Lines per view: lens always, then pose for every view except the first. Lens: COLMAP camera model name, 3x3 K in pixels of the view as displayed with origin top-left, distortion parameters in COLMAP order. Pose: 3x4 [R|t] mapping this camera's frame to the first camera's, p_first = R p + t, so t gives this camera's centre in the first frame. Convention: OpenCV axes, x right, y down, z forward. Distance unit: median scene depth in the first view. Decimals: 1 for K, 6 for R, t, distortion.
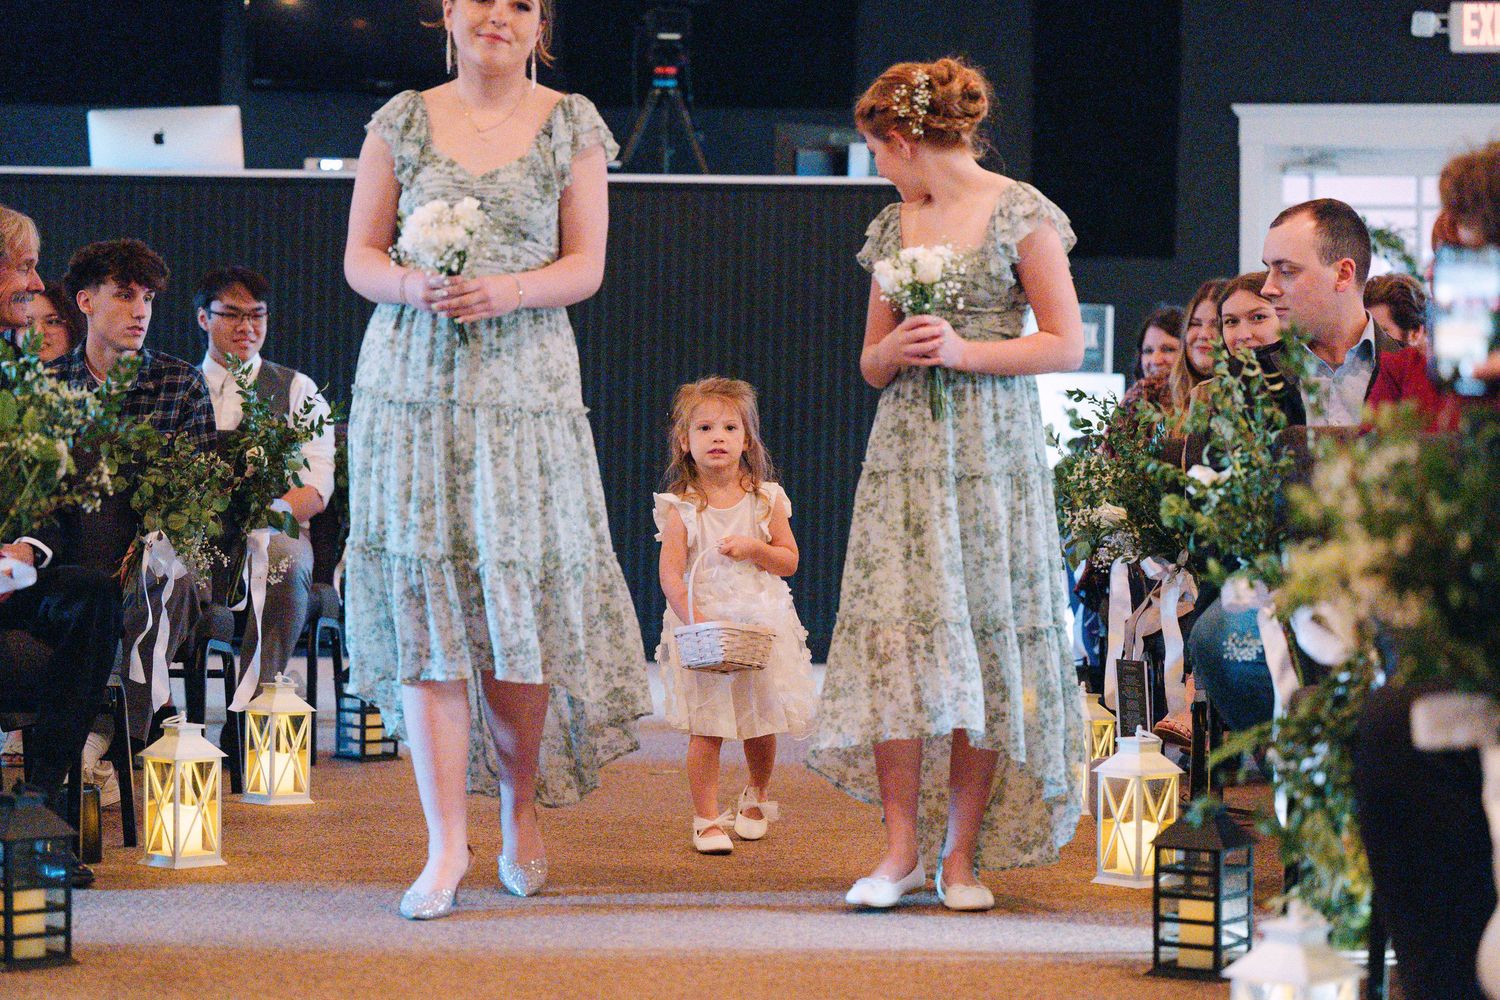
lens RADIAL K [[3943.8, 0, 745.4], [0, 3943.8, 499.1], [0, 0, 1]] dist [0.061294, 0.000000]
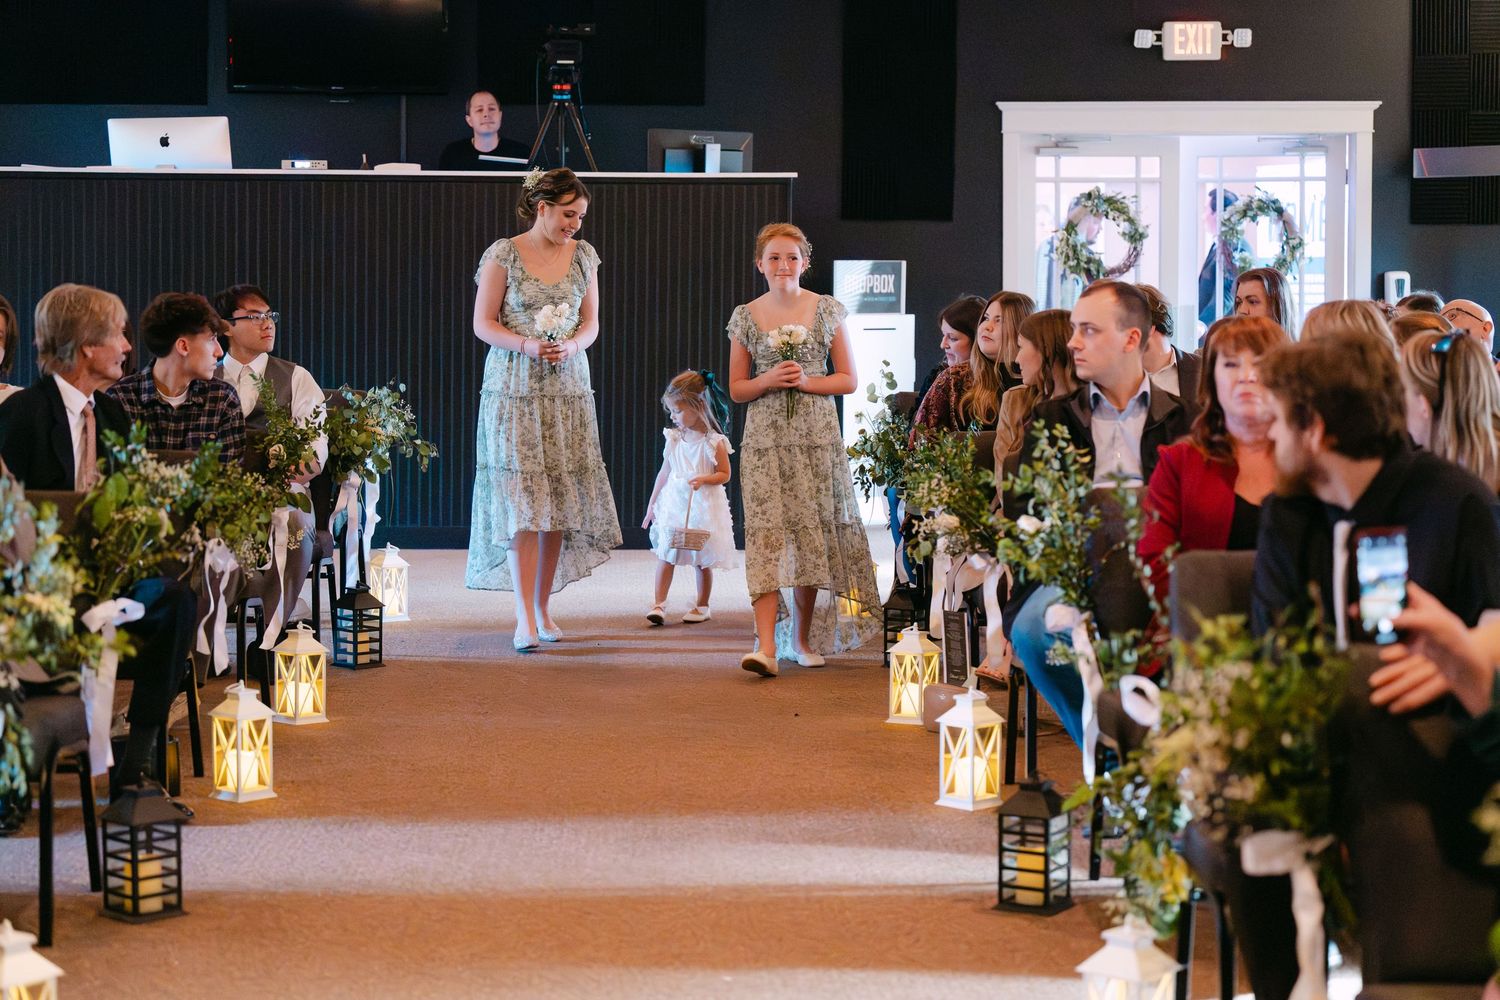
lens RADIAL K [[3092.2, 0, 744.0], [0, 3092.2, 500.2], [0, 0, 1]] dist [0.054674, 0.000000]
pose [[0.998488, -0.011115, 0.053831, -0.030100], [0.007706, 0.997976, 0.063125, -0.067544], [-0.054424, -0.062614, 0.996553, -0.026322]]
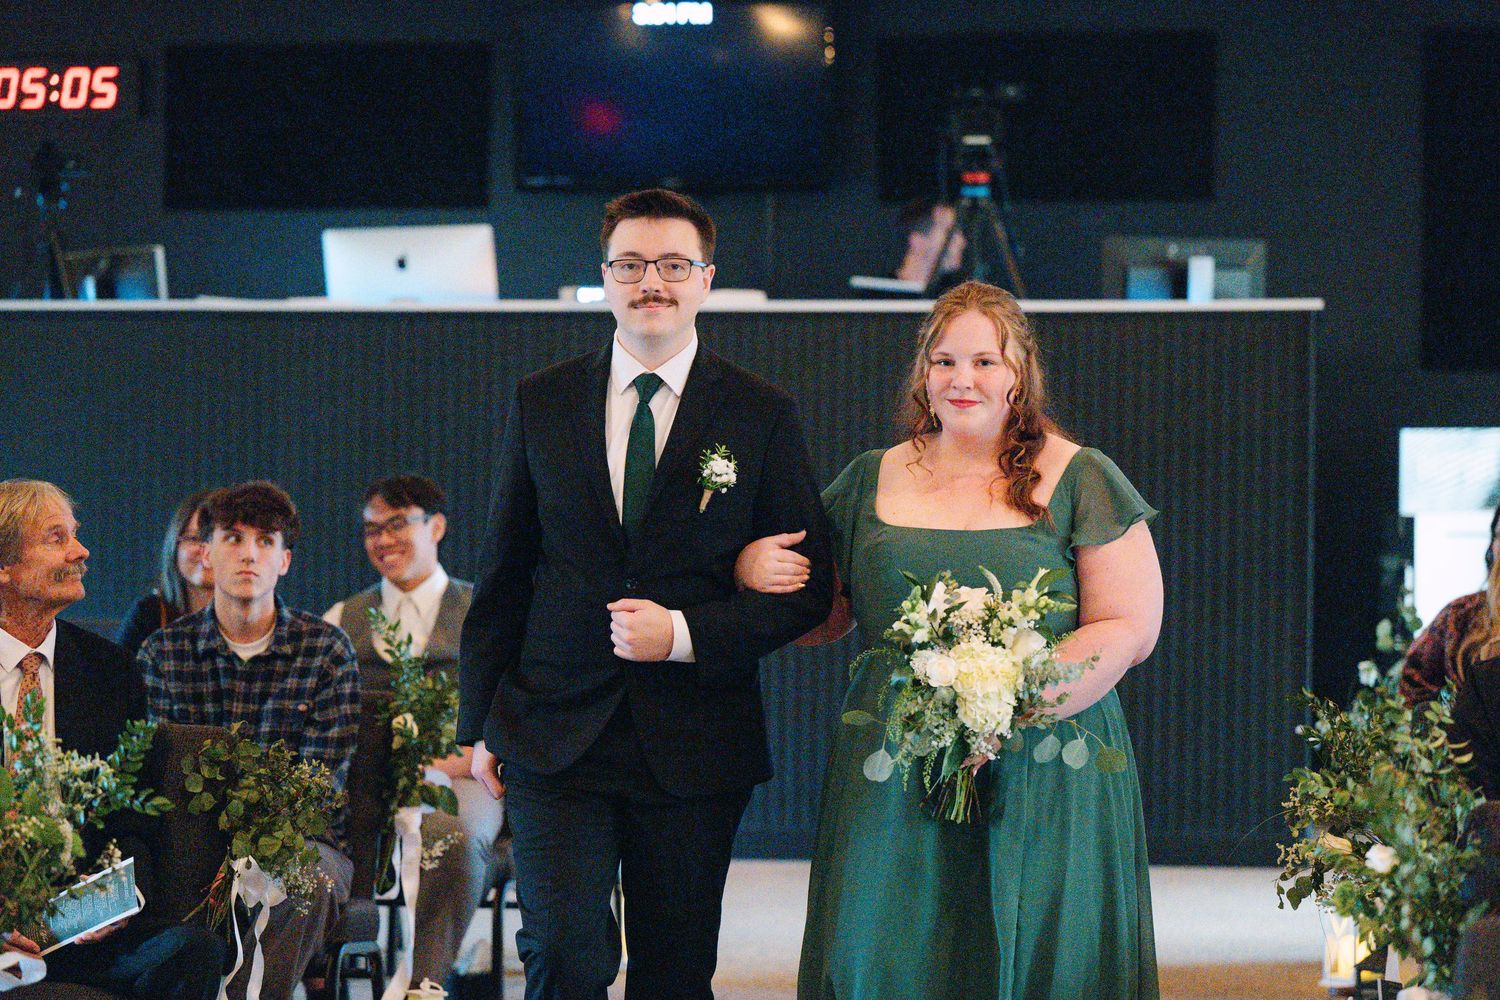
lens RADIAL K [[4503.7, 0, 743.5], [0, 4503.7, 508.7], [0, 0, 1]] dist [0.005558, 0.000000]
pose [[0.993201, -0.007874, -0.116148, 0.077685], [0.008438, 0.999955, 0.004360, -0.072646], [0.116108, -0.005310, 0.993222, 0.019283]]
